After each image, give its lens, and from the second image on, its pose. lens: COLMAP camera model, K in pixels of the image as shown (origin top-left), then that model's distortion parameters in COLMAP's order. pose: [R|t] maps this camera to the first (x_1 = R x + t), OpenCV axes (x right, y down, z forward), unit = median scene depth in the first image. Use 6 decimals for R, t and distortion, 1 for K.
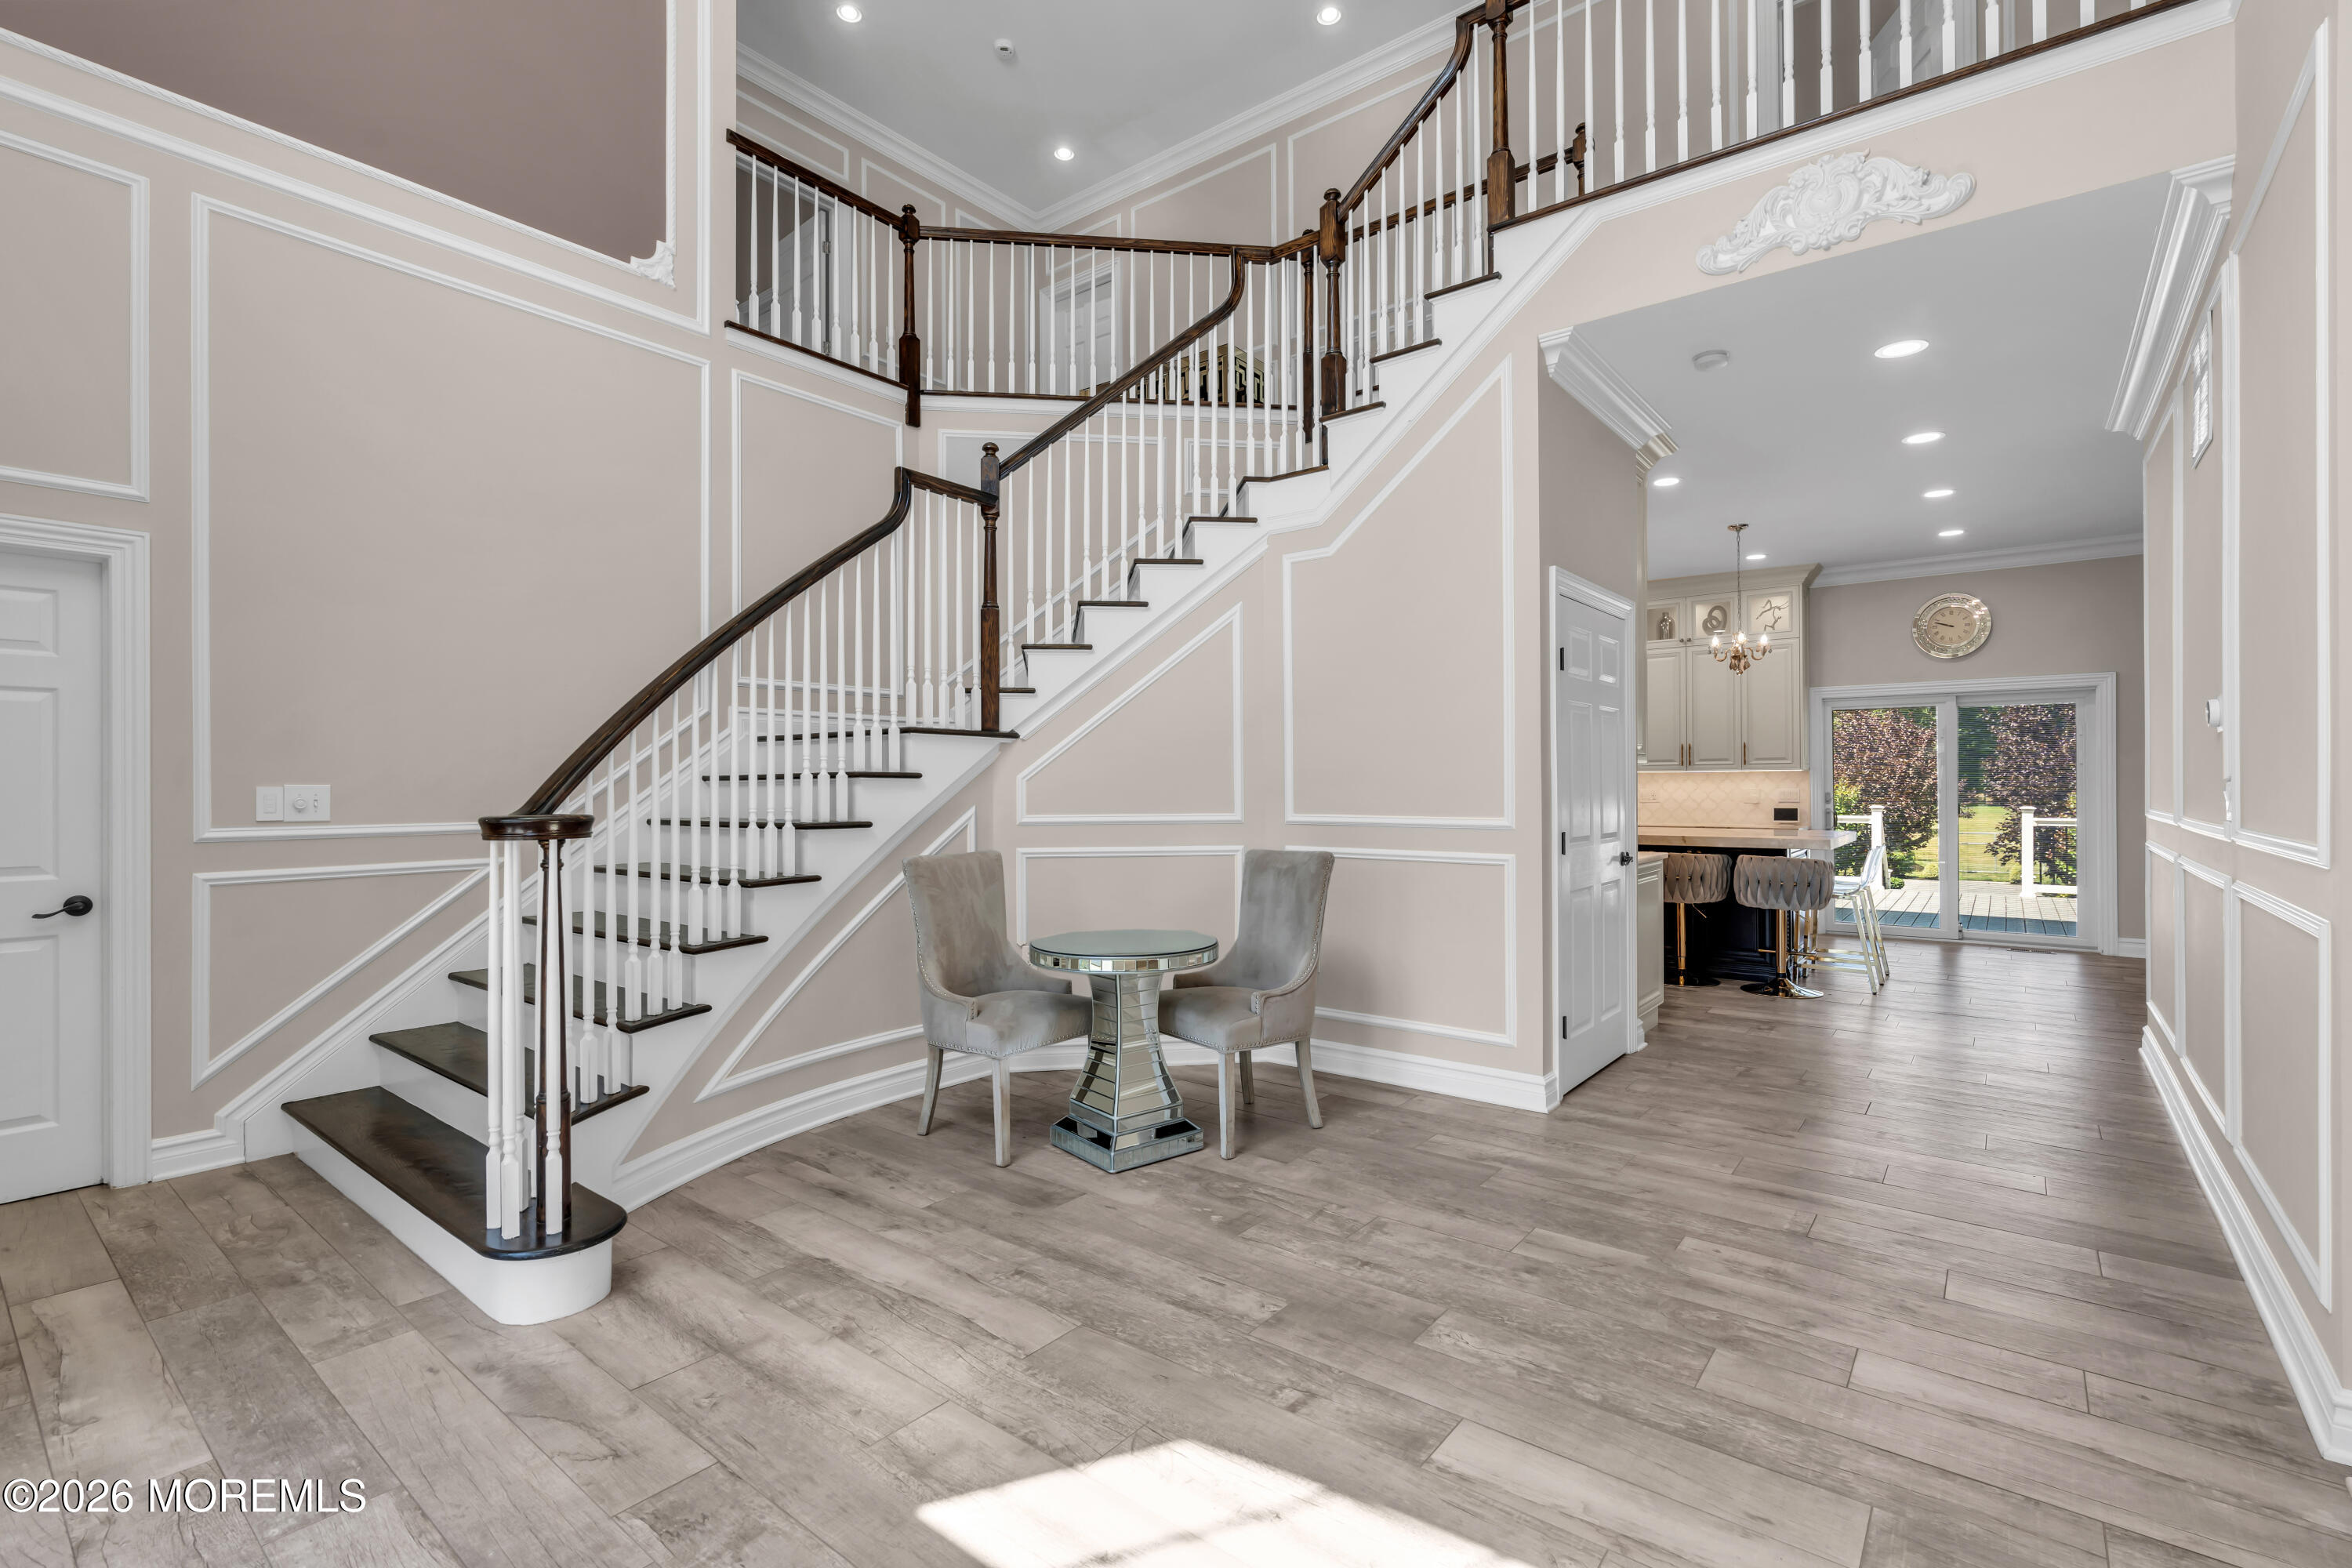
lens RADIAL K [[1061.7, 0, 1168.2], [0, 1061.7, 783.3], [0, 0, 1]] dist [-0.008070, 0.001909]
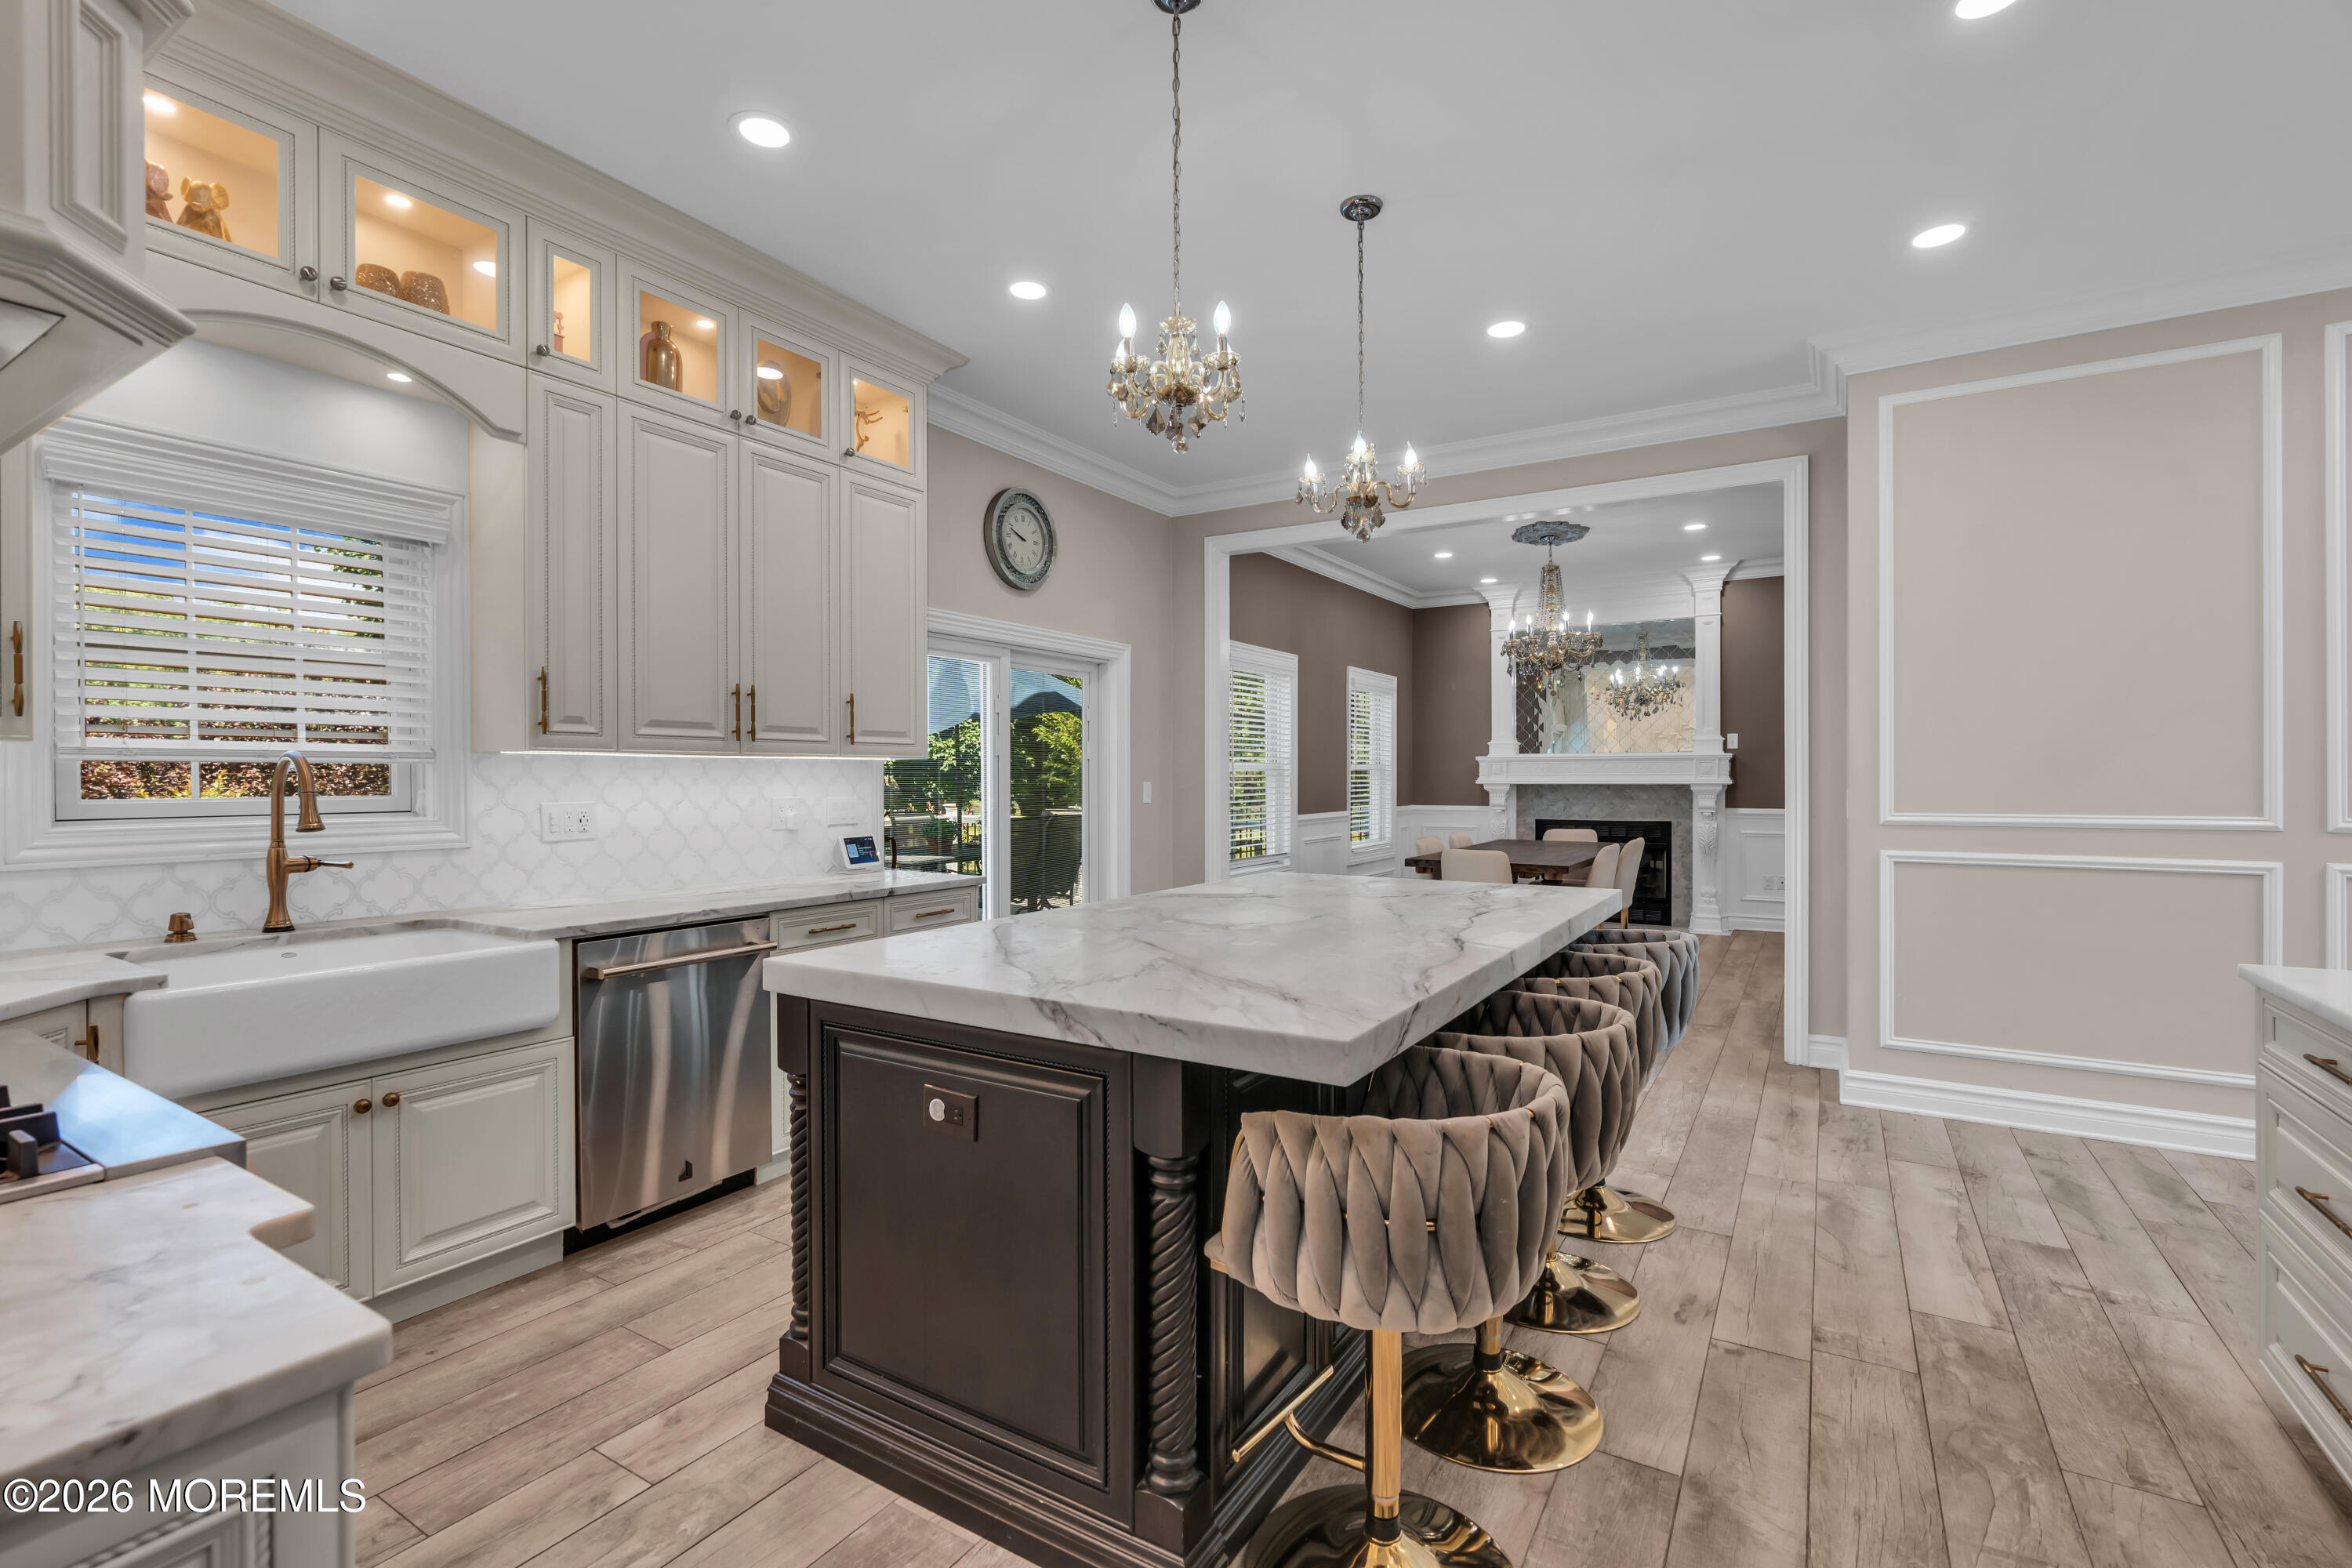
lens RADIAL K [[1061.7, 0, 1163.2], [0, 1061.7, 784.9], [0, 0, 1]] dist [-0.008070, 0.001909]
pose [[-0.116486, -0.001601, 0.993191, 0.169657], [0.002604, 0.999995, 0.001918, -0.001551], [-0.993189, 0.002810, -0.116481, 1.840674]]
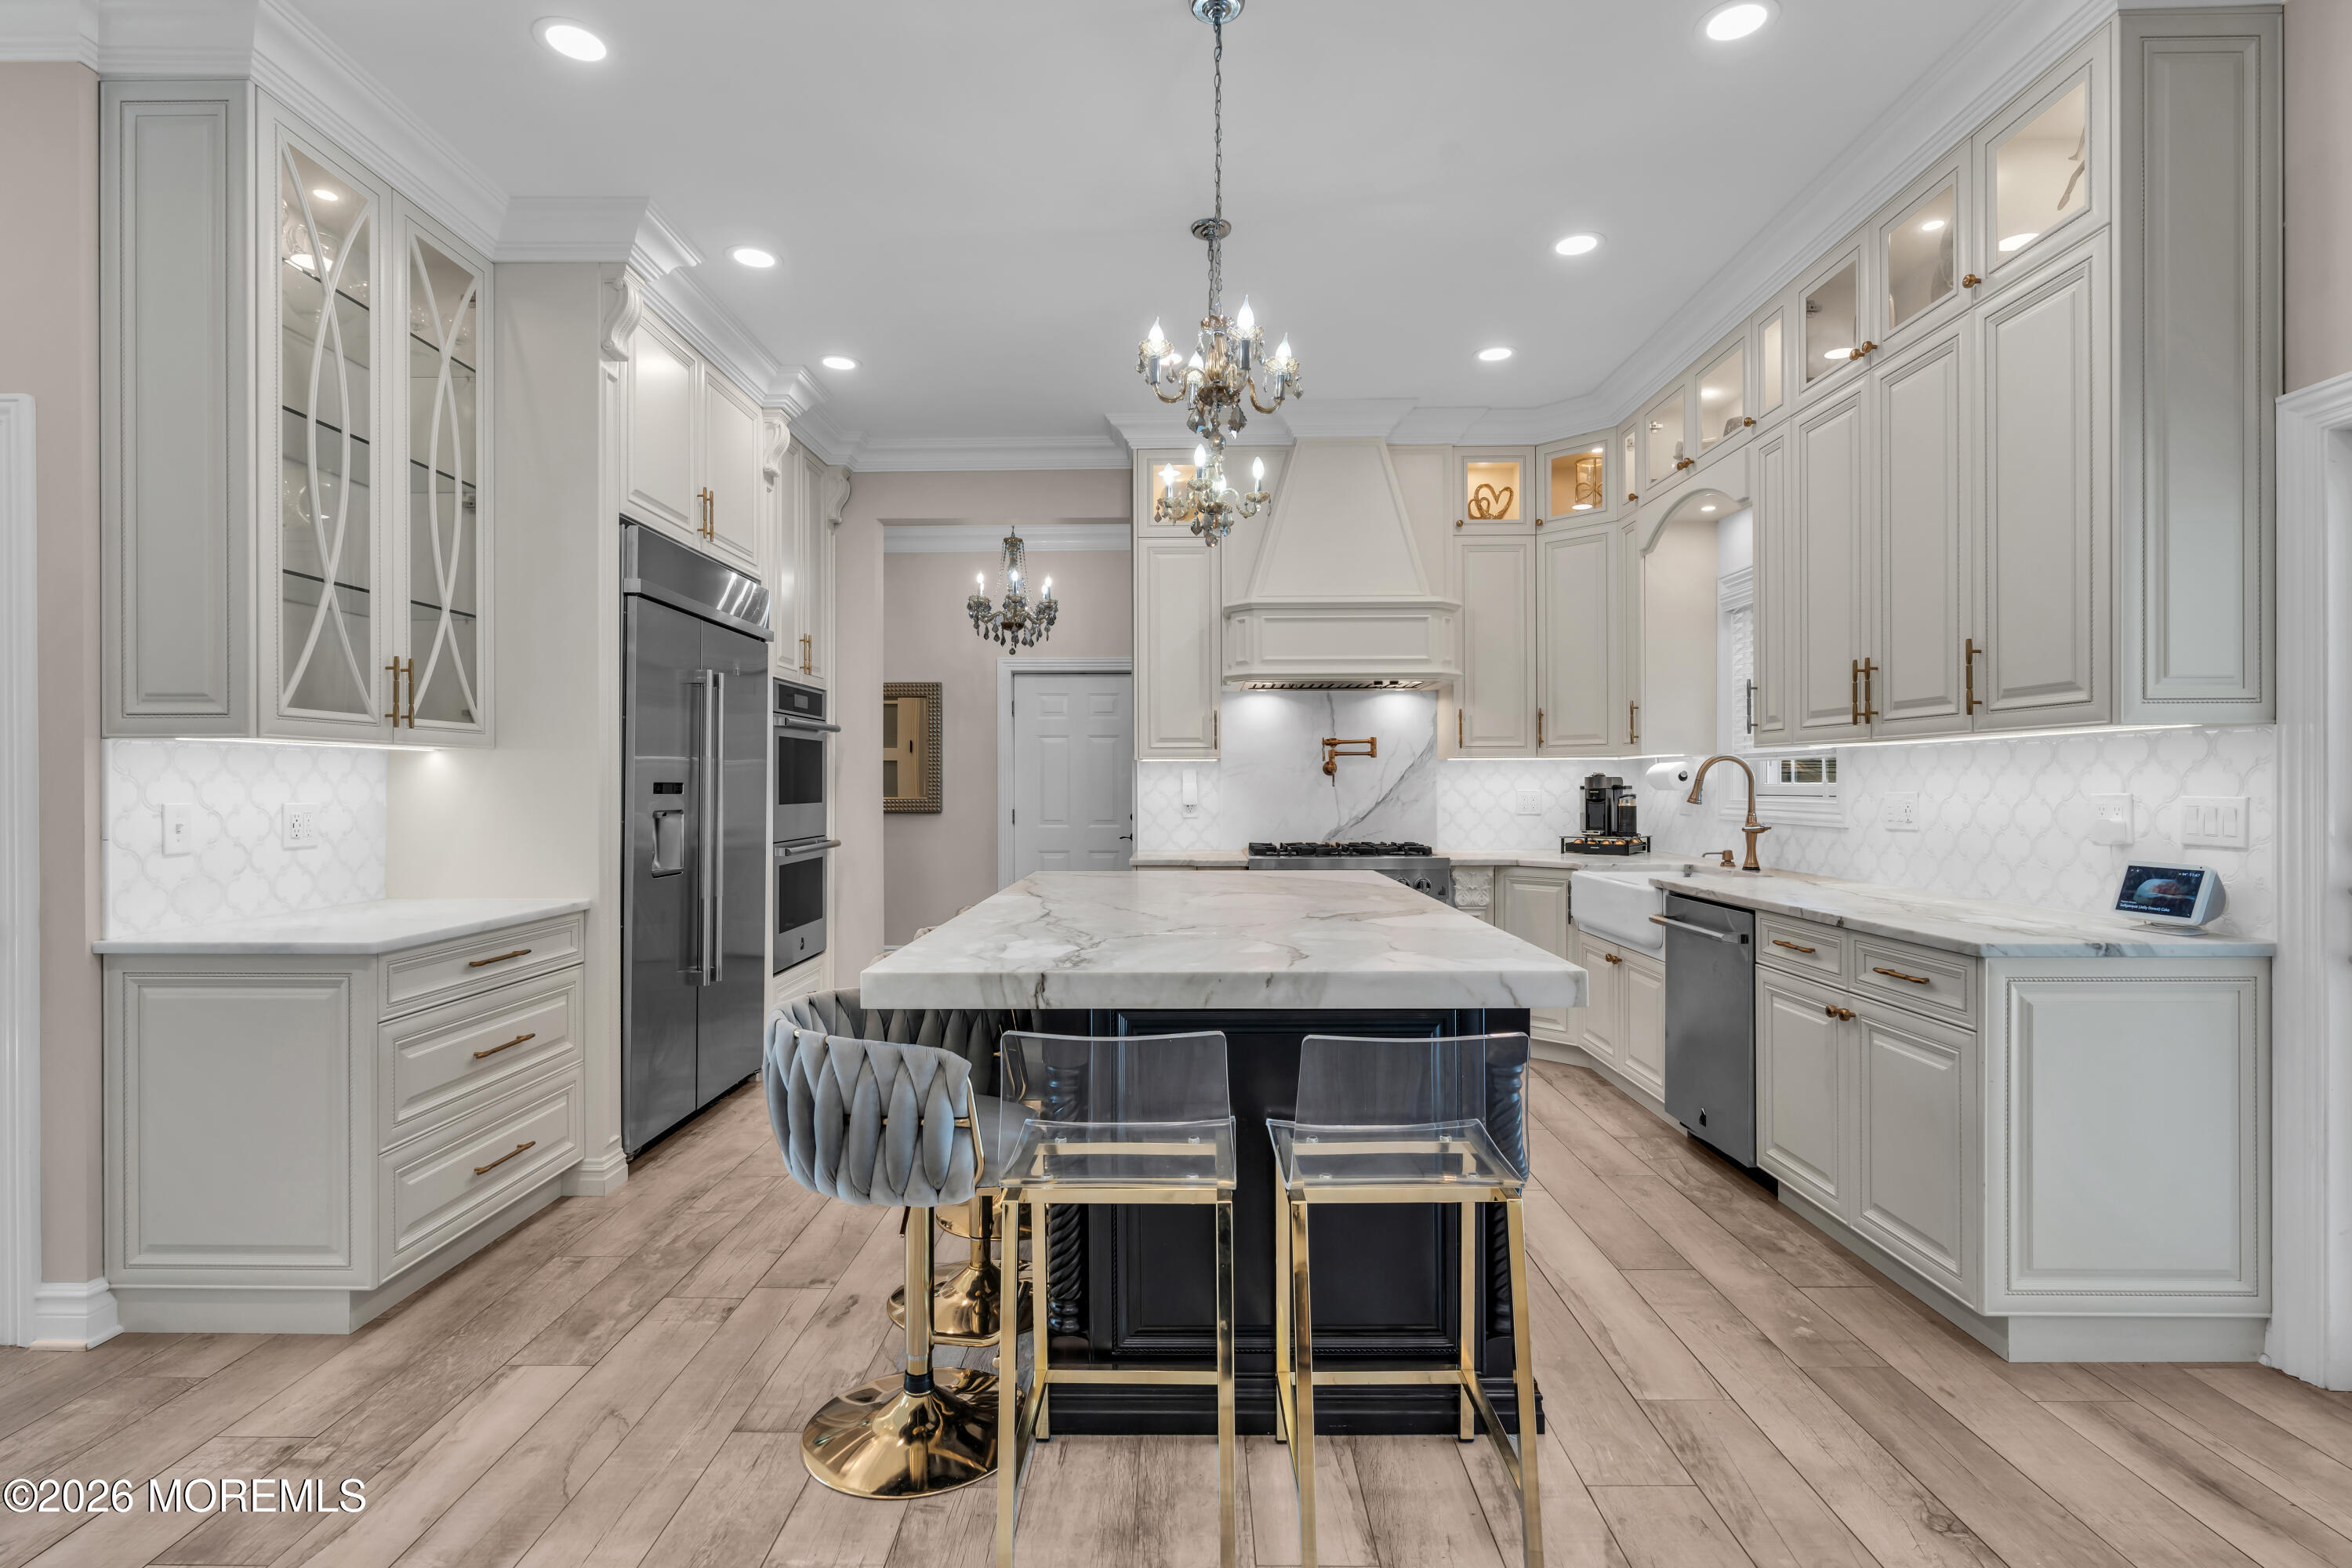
lens RADIAL K [[1138.8, 0, 1172.2], [0, 1138.8, 786.6], [0, 0, 1]] dist [-0.009019, 0.004742]
pose [[0.616350, 0.003830, -0.787463, 1.316174], [0.001509, 0.999981, 0.006044, 0.001564], [0.787471, -0.004914, 0.616332, 1.245382]]
